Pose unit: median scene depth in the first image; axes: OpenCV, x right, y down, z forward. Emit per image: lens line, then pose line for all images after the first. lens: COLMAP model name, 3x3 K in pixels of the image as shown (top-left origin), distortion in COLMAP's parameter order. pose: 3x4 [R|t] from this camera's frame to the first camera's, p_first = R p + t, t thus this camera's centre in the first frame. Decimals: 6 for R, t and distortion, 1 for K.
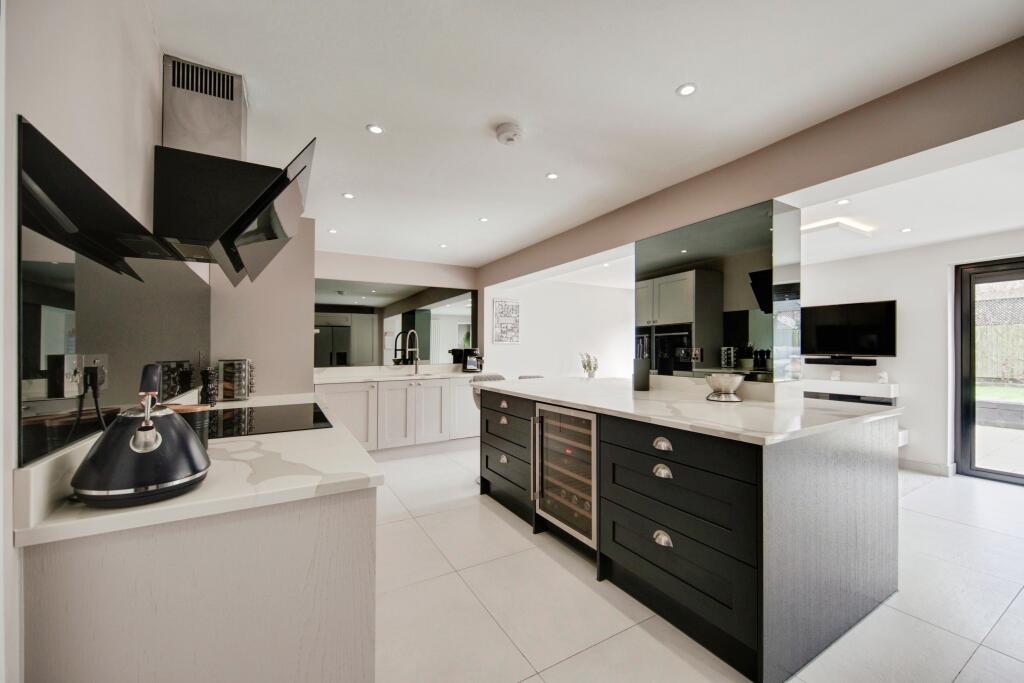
lens RADIAL K [[401.0, 0, 515.3], [0, 401.0, 347.6], [0, 0, 1]] dist [-0.001918, -0.000230]
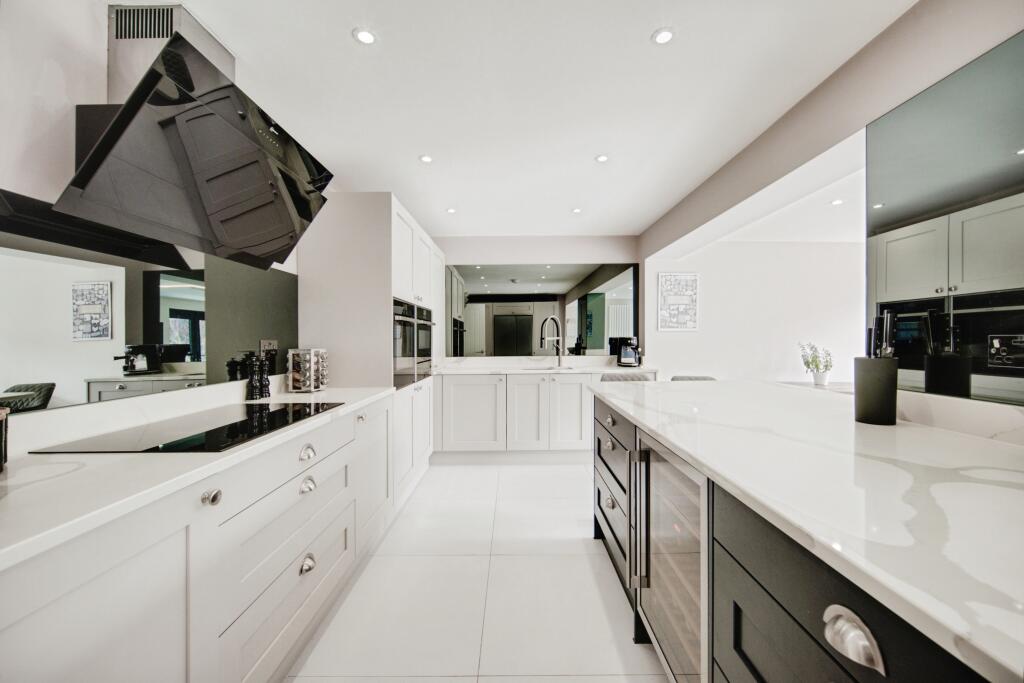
lens RADIAL K [[401.2, 0, 513.5], [0, 401.2, 340.0], [0, 0, 1]] dist [-0.000776, -0.000036]
pose [[0.862883, 0.002522, -0.505398, 0.100262], [0.002812, 0.999948, 0.009791, -0.000242], [0.505396, -0.009869, 0.862831, 0.199348]]
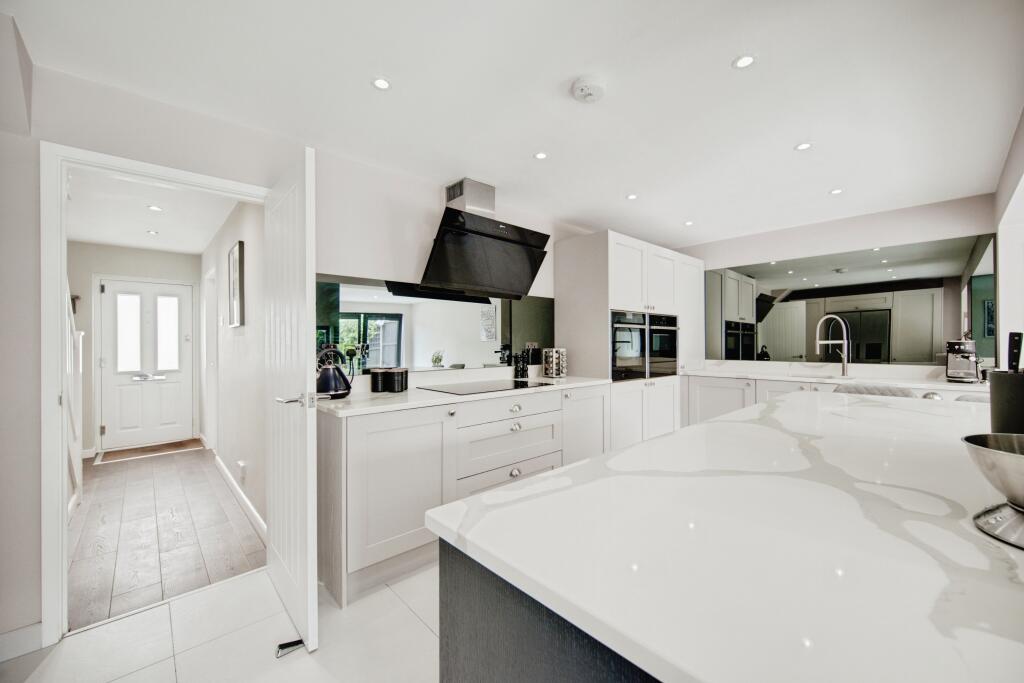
lens RADIAL K [[401.2, 0, 513.5], [0, 401.2, 340.0], [0, 0, 1]] dist [-0.000776, -0.000036]
pose [[0.217300, 0.002541, -0.976102, 0.311964], [0.004086, 0.999985, 0.003513, -0.003210], [0.976096, -0.004751, 0.217287, 0.260623]]
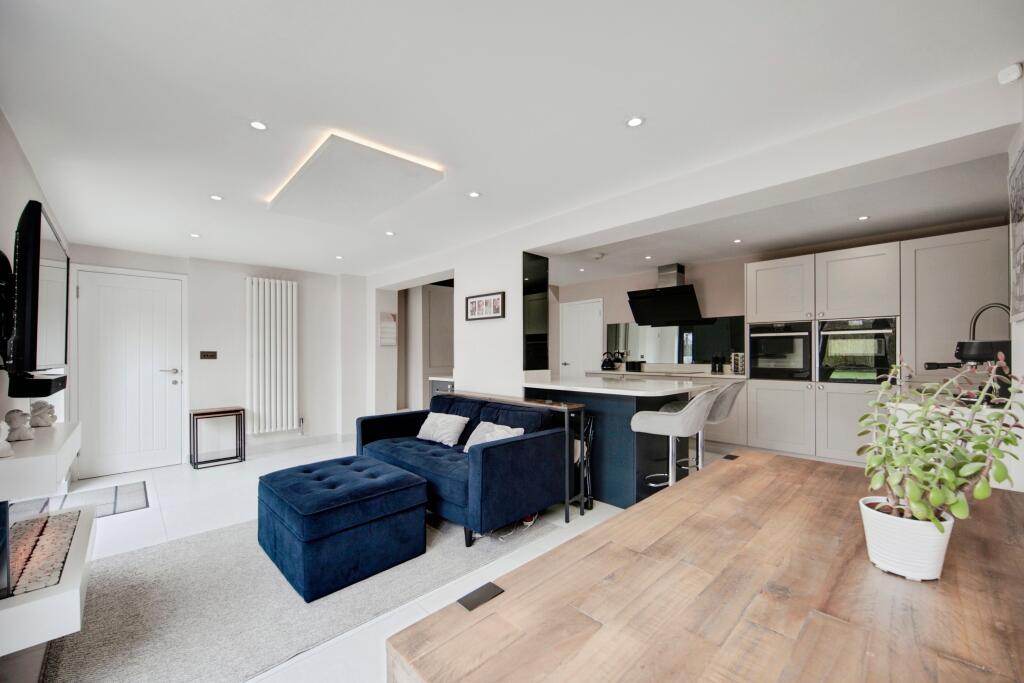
lens RADIAL K [[402.0, 0, 511.8], [0, 402.0, 349.4], [0, 0, 1]] dist [-0.000073, 0.000119]
pose [[-0.972376, 0.006430, -0.233333, 0.384396], [0.007815, 0.999957, -0.005011, 0.004444], [0.233291, -0.006696, -0.972384, 1.282660]]
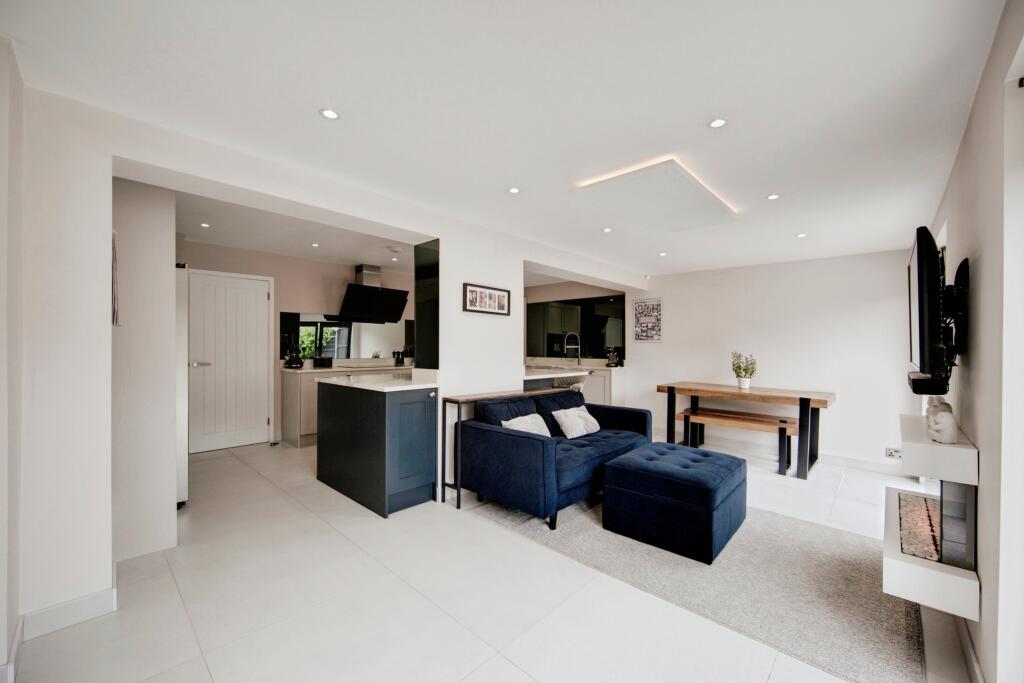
lens RADIAL K [[401.2, 0, 513.5], [0, 401.2, 340.0], [0, 0, 1]] dist [-0.000776, -0.000036]
pose [[0.291126, -0.005643, -0.956668, 0.933499], [-0.007074, 0.999943, -0.008051, -0.004652], [0.956659, 0.009111, 0.291070, 0.388038]]
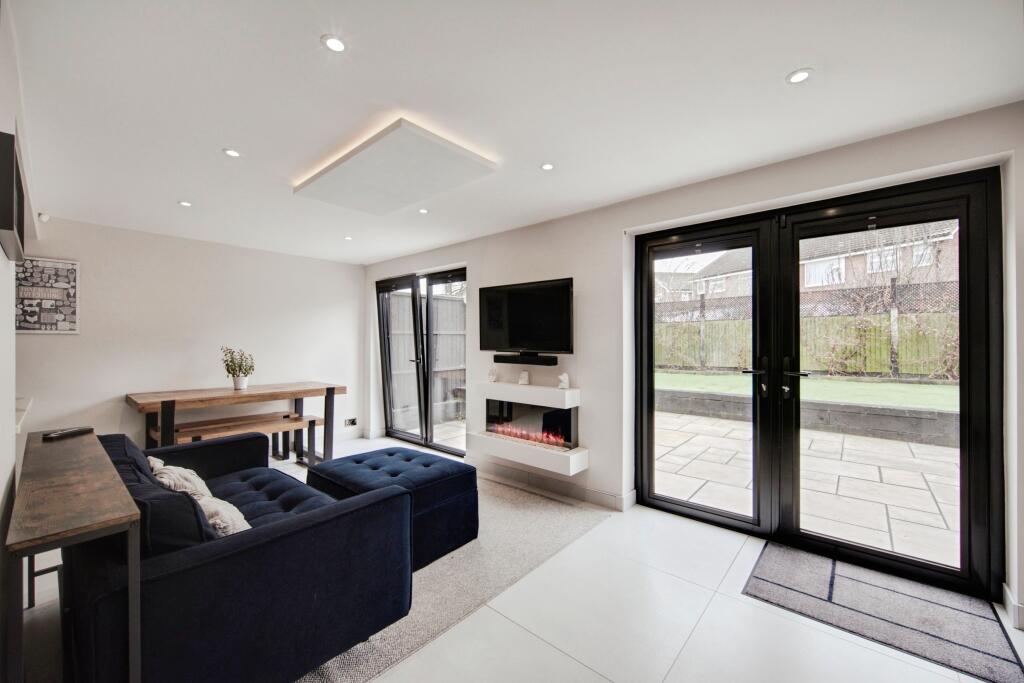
lens RADIAL K [[401.2, 0, 513.5], [0, 401.2, 340.0], [0, 0, 1]] dist [-0.000776, -0.000036]
pose [[0.946818, 0.000496, 0.321768, 0.466513], [-0.000918, 0.999999, 0.001158, -0.002183], [-0.321767, -0.001392, 0.946818, 0.252561]]
